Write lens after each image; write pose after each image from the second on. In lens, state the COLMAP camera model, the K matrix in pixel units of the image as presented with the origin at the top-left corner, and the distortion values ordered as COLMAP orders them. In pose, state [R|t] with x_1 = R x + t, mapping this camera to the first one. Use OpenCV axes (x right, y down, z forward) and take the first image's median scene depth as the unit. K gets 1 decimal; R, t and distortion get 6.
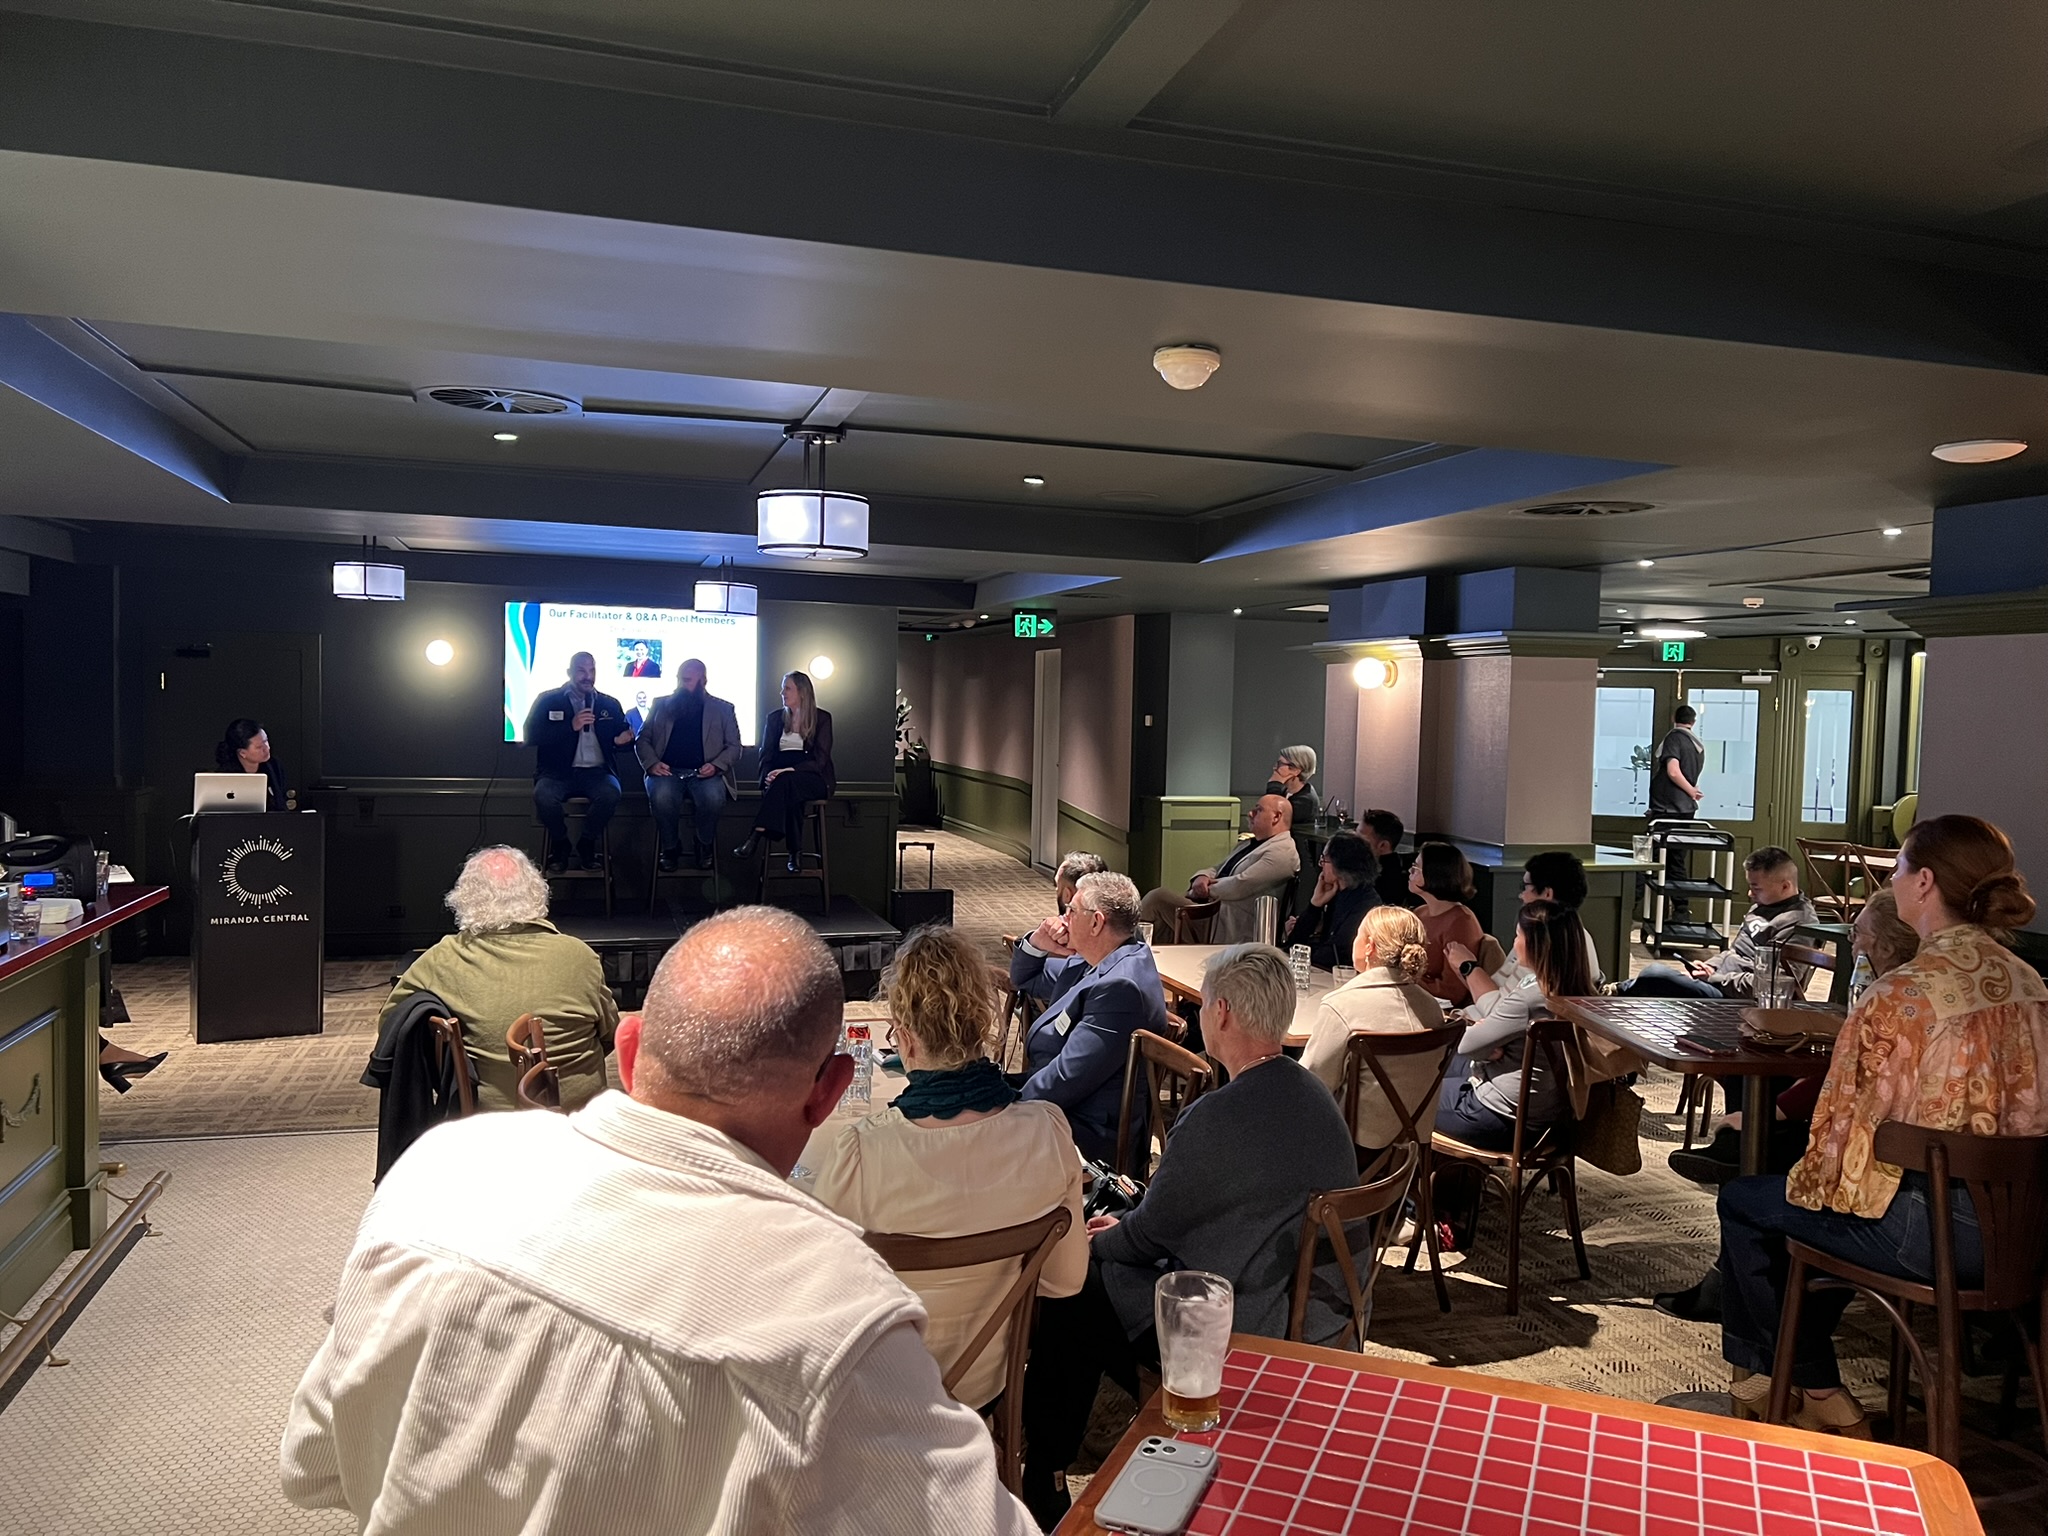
lens RADIAL K [[1652.1, 0, 1084.0], [0, 1652.1, 783.3], [0, 0, 1]] dist [0.069925, -0.053139]
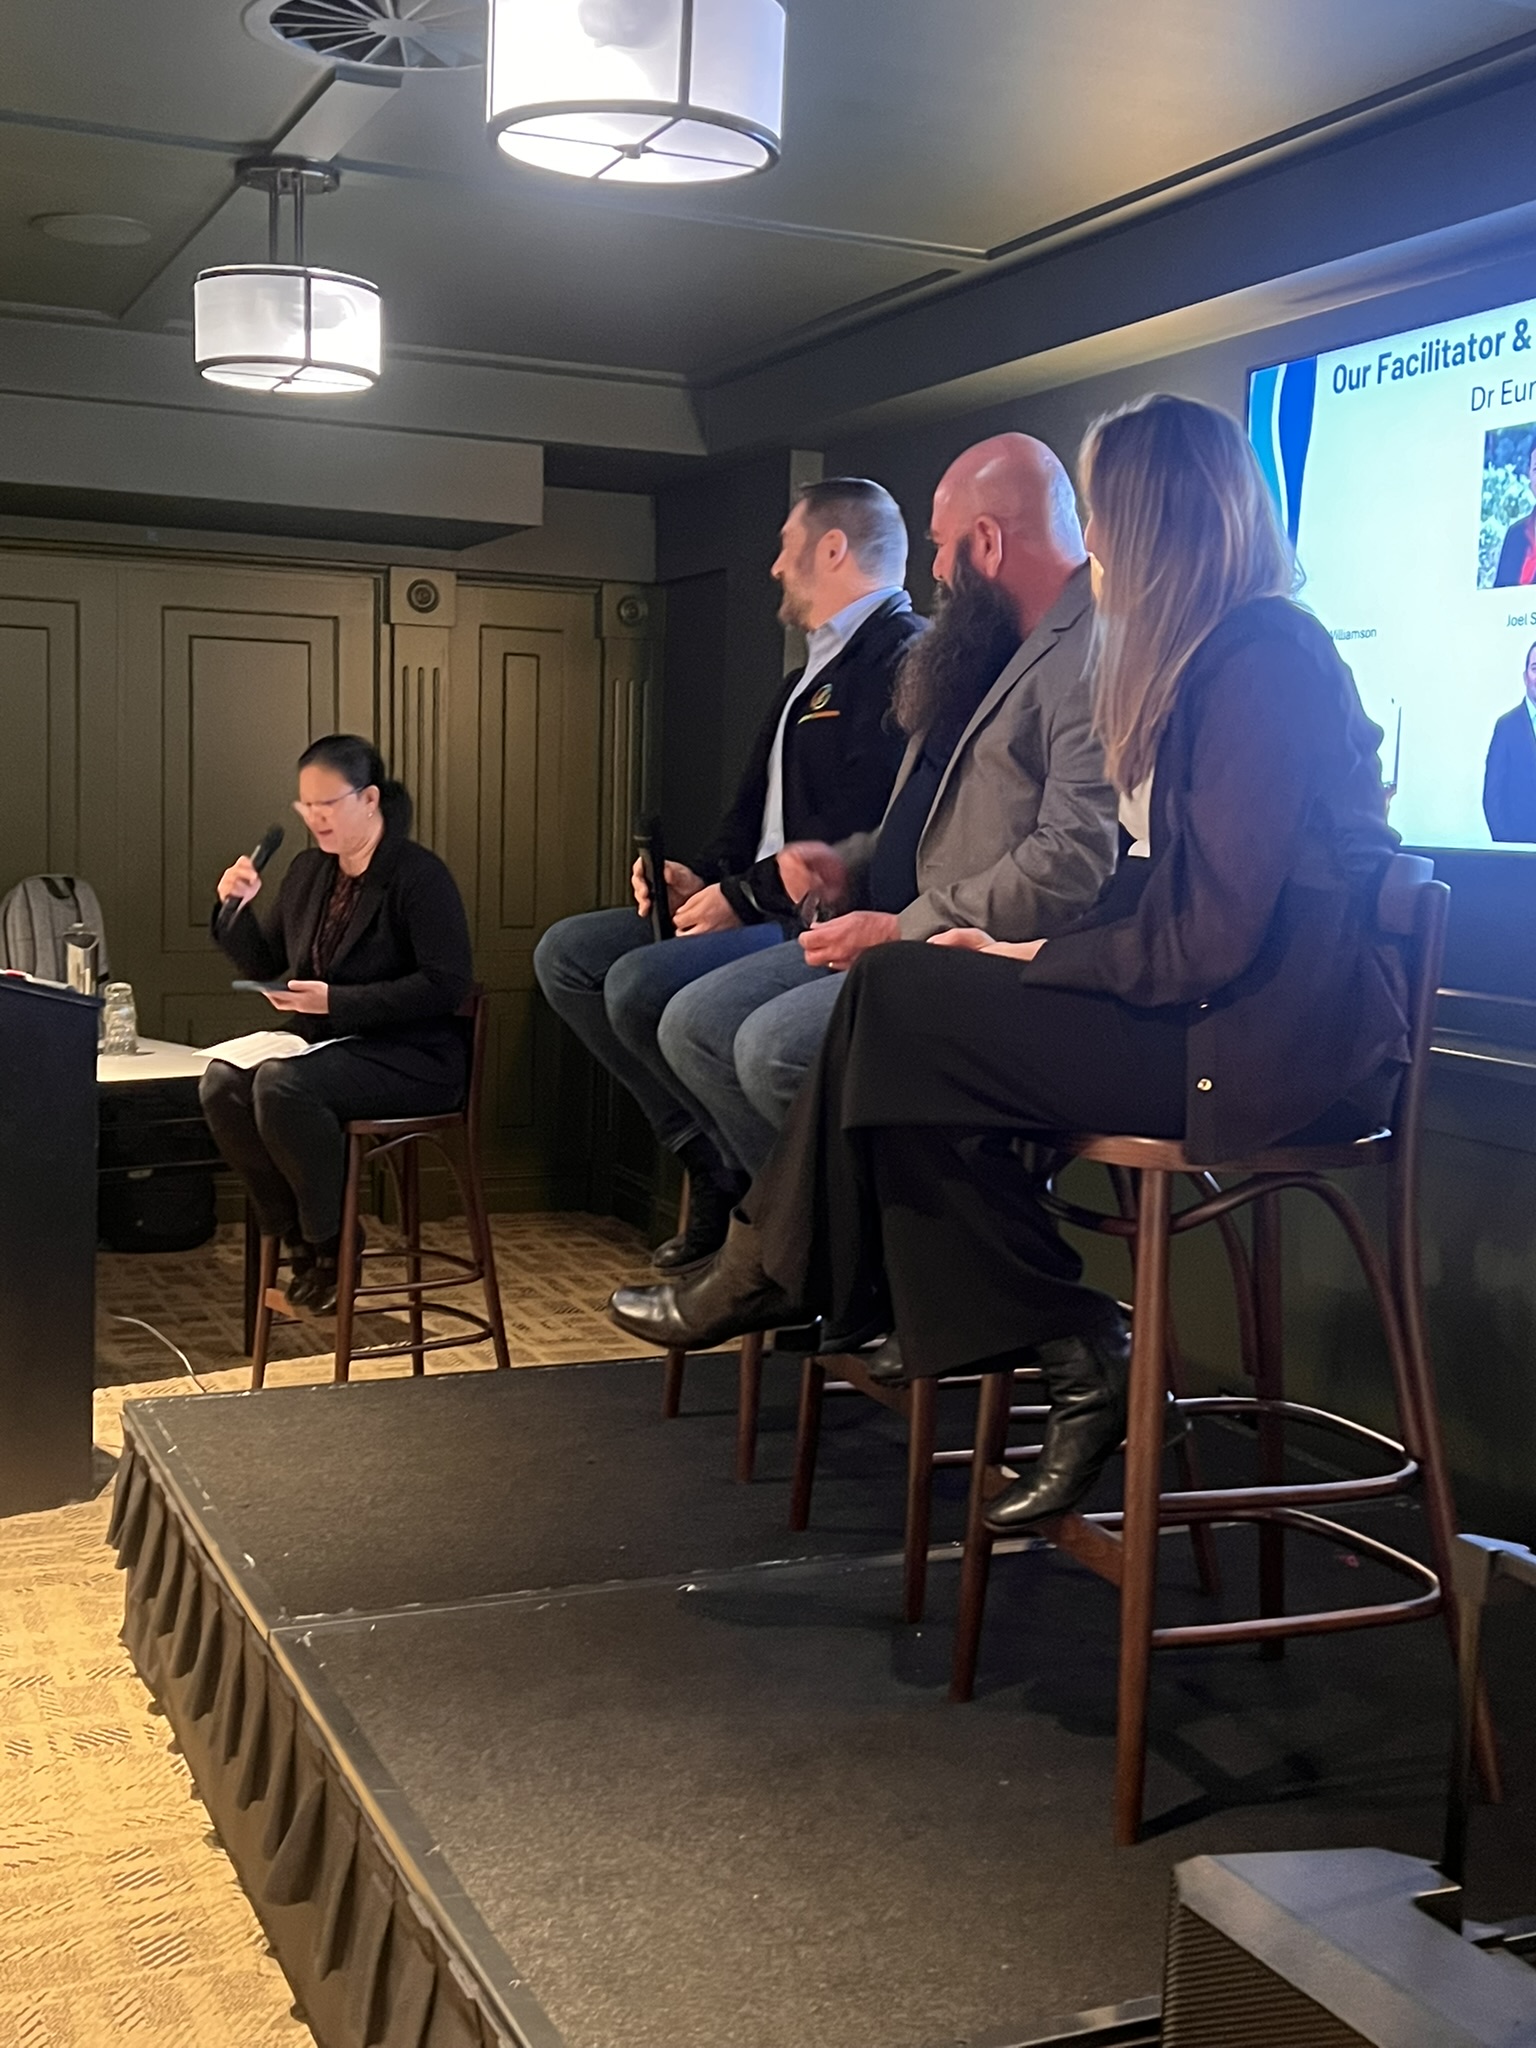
lens RADIAL K [[2341.8, 0, 770.2], [0, 2341.8, 992.3], [0, 0, 1]] dist [0.081721, -0.182809]
pose [[0.135679, 0.060073, -0.988930, 0.083991], [-0.081322, 0.995467, 0.049313, -0.014628], [0.987410, 0.073731, 0.139949, 1.086013]]
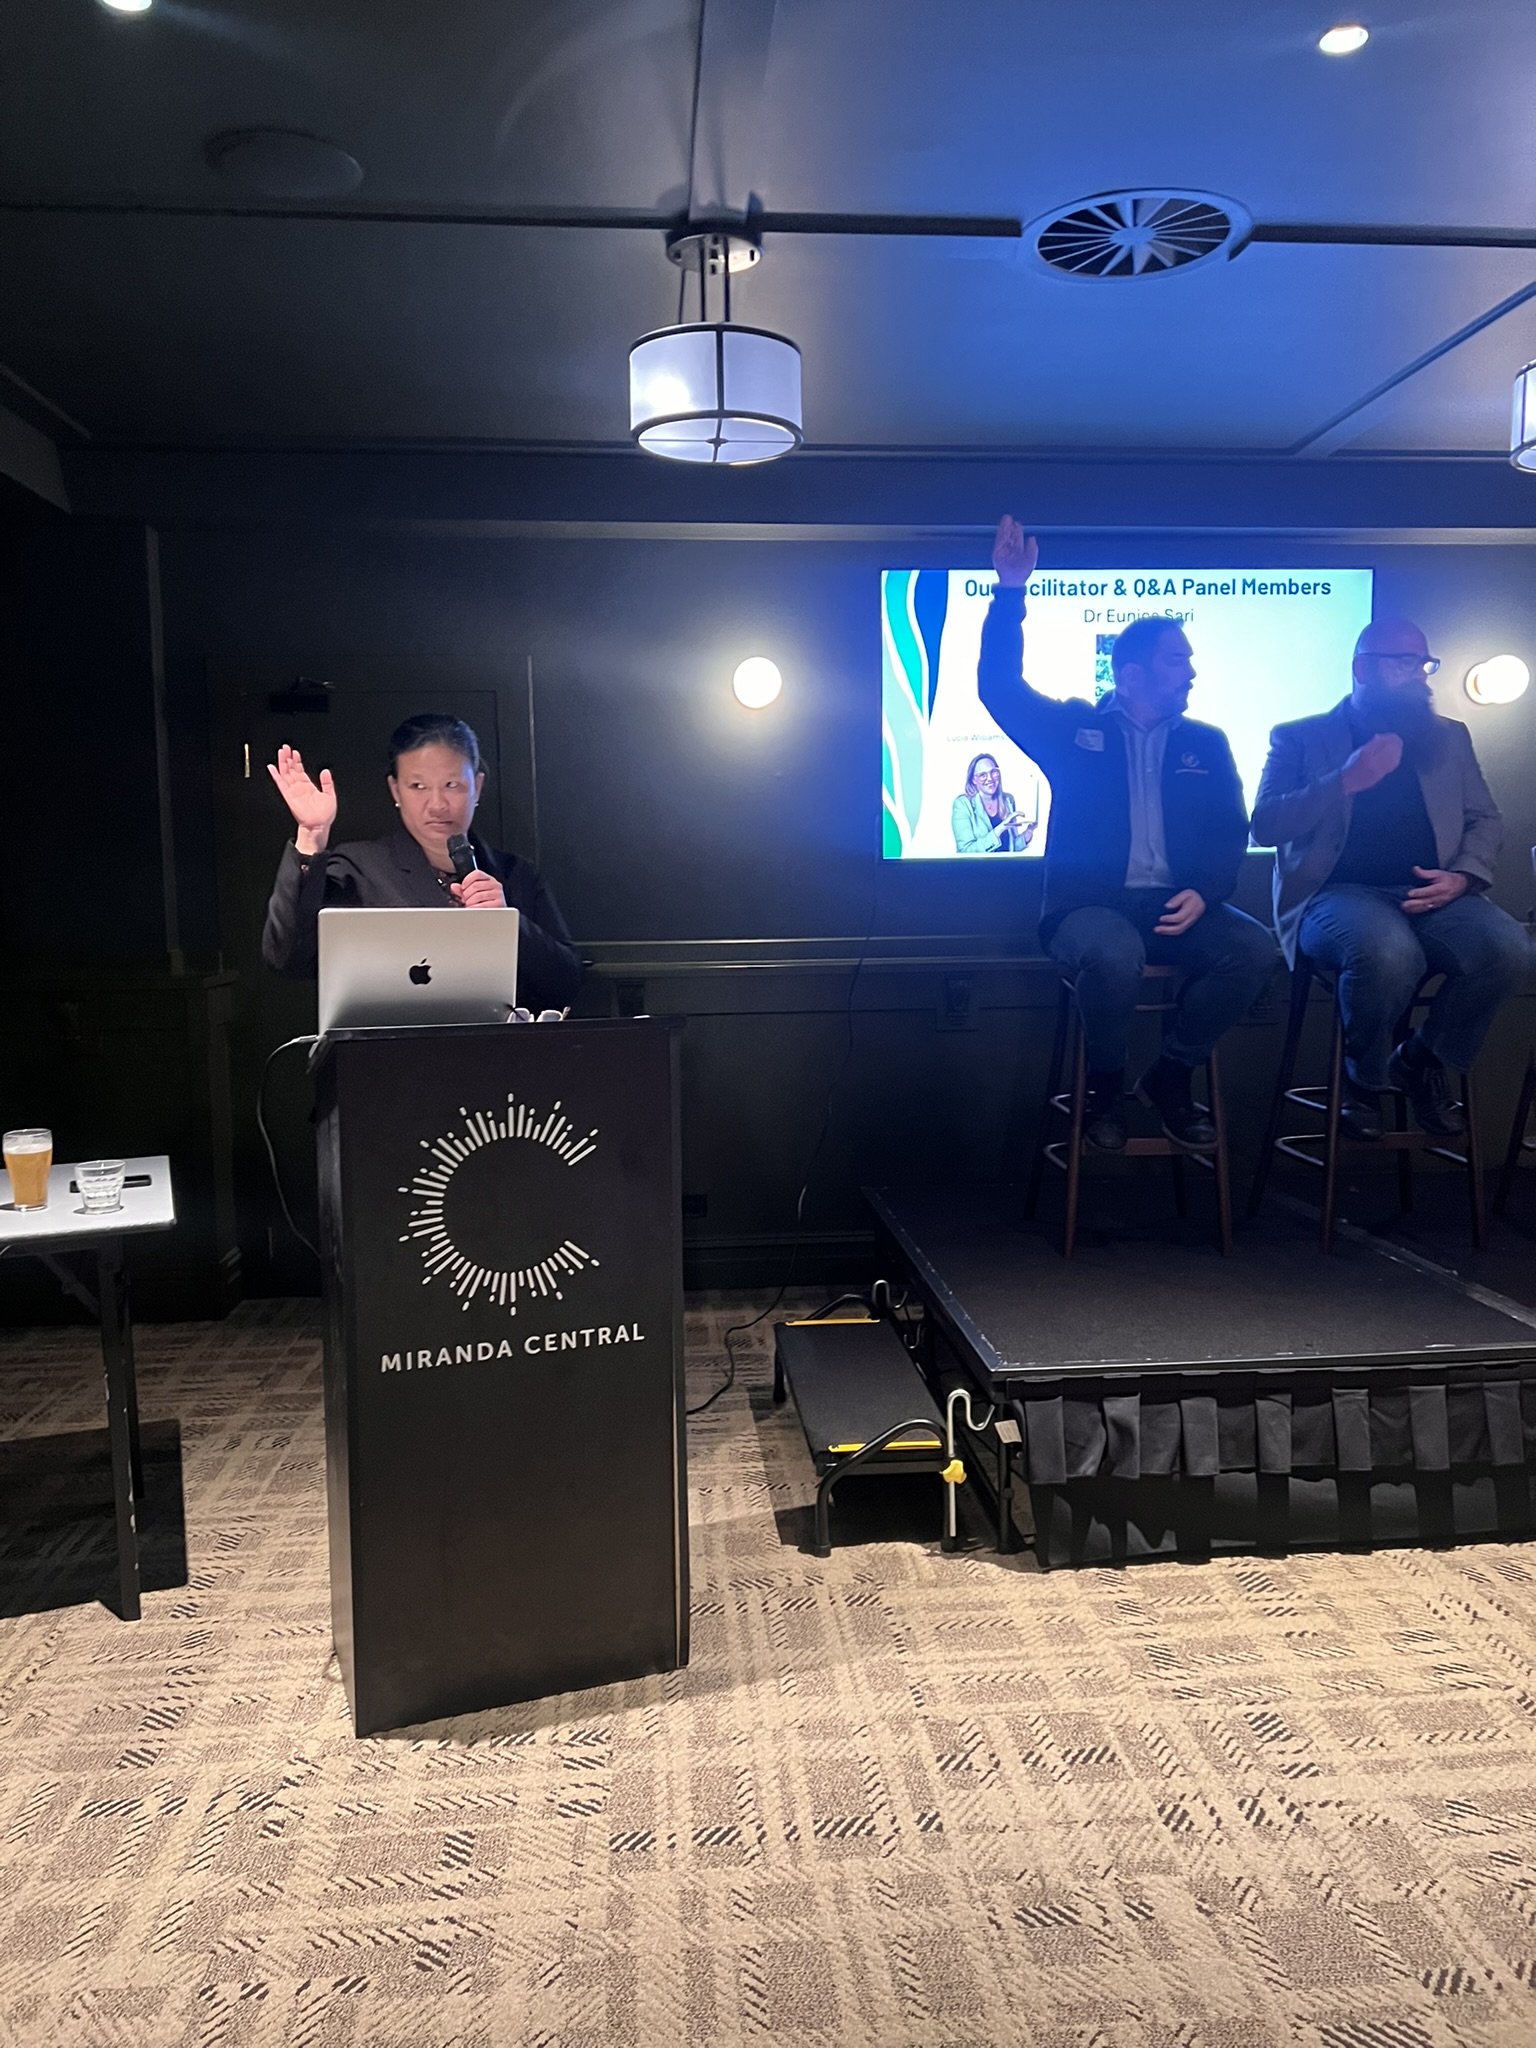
lens RADIAL K [[1547.1, 0, 783.9], [0, 1547.1, 1012.3], [0, 0, 1]] dist [0.049984, -0.044967]
pose [[0.981468, -0.026488, -0.189786, -0.367105], [0.032157, 0.999122, 0.026850, 0.008708], [0.188908, -0.032456, 0.981458, 0.687760]]
